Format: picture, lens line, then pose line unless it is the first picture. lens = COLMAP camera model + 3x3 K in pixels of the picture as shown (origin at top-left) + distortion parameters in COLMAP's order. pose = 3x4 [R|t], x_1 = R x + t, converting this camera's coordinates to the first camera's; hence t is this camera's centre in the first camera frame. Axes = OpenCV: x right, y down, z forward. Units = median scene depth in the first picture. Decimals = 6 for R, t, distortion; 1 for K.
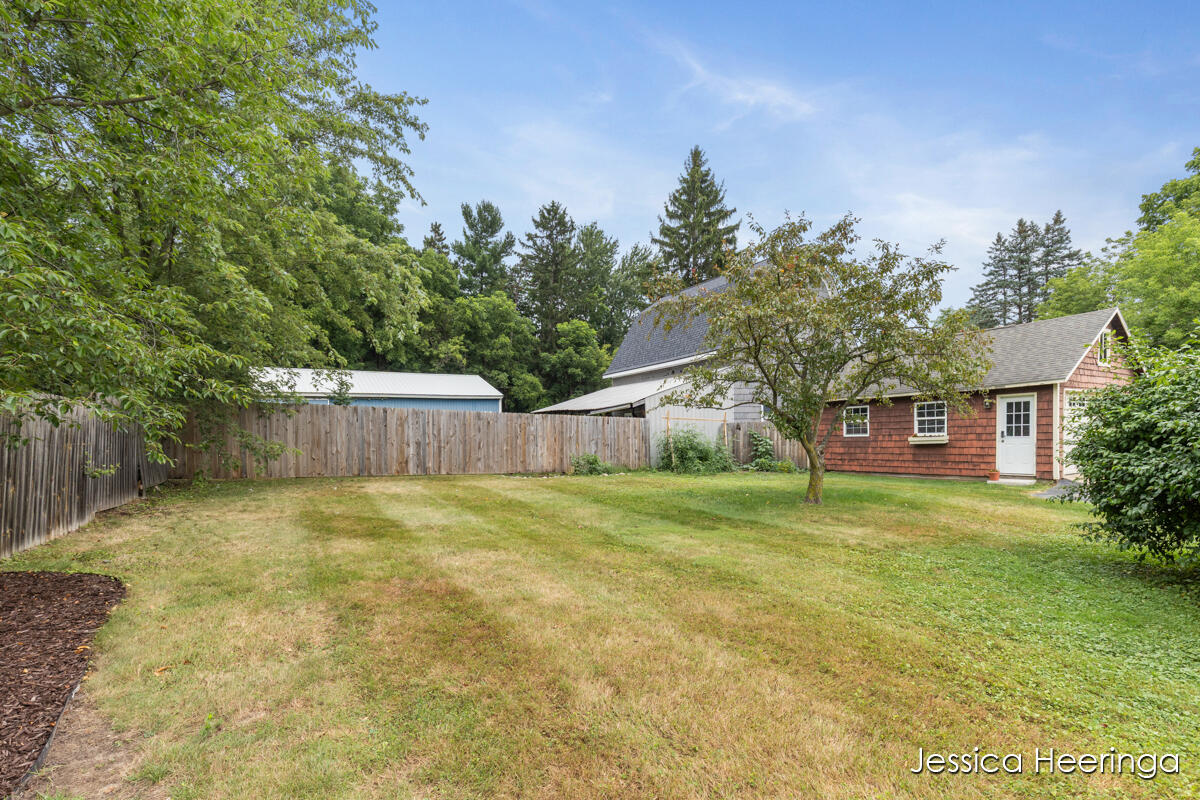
lens RADIAL K [[543.3, 0, 645.0], [0, 543.3, 458.7], [0, 0, 1]] dist [0.014161, -0.000533]
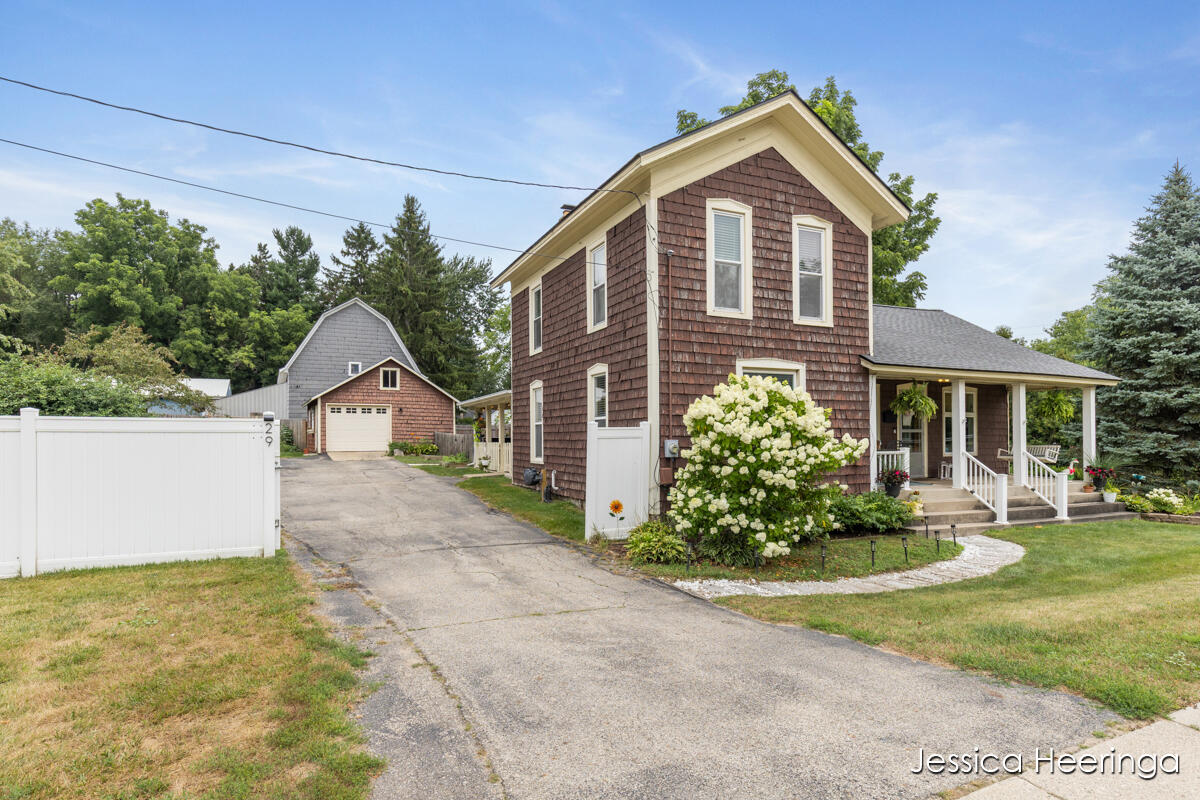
lens RADIAL K [[647.0, 0, 598.2], [0, 647.0, 442.3], [0, 0, 1]] dist [0.003743, -0.002534]
pose [[0.993016, 0.020527, -0.116179, 1.242685], [-0.024386, 0.999194, -0.031892, 0.030633], [0.115430, 0.034503, 0.992716, -0.655750]]
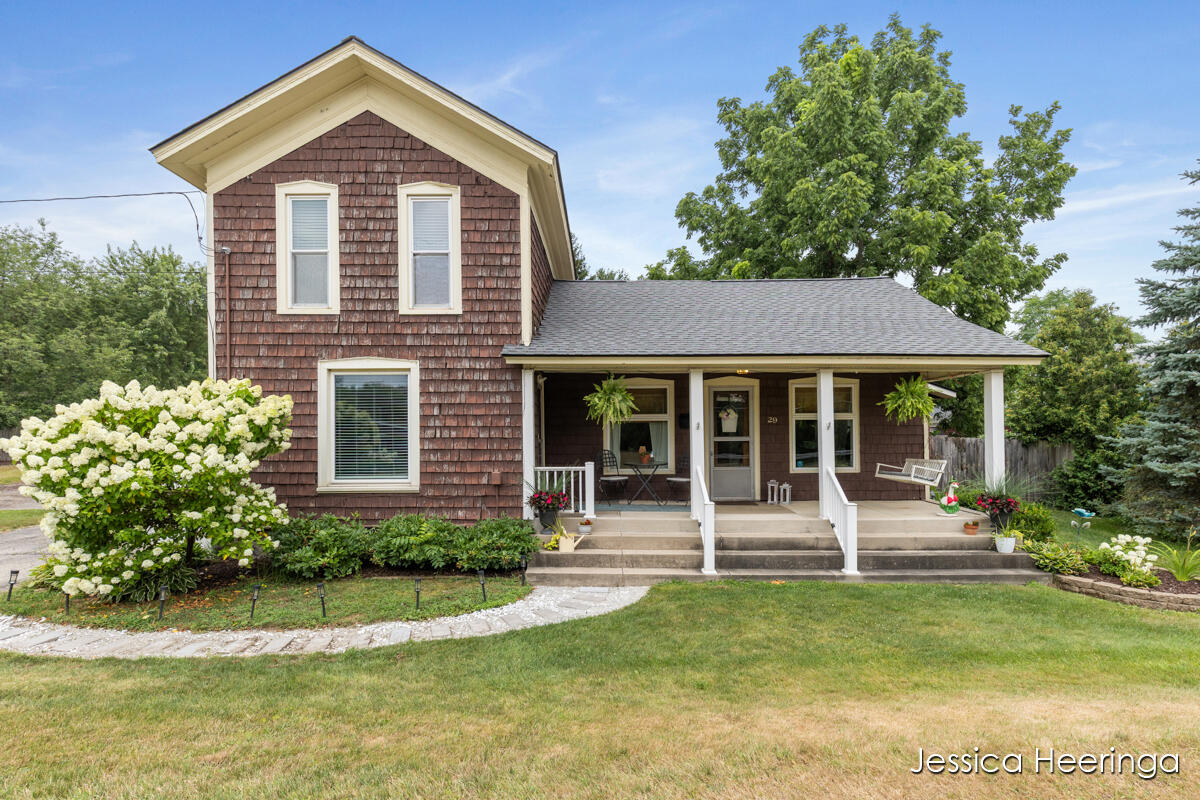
lens RADIAL K [[583.2, 0, 583.8], [0, 583.2, 447.9], [0, 0, 1]] dist [-0.000596, 0.000252]
pose [[0.855696, 0.021361, -0.517038, 1.683836], [-0.036463, 0.999153, -0.019068, 0.006371], [0.516193, 0.035169, 0.855750, -0.372012]]
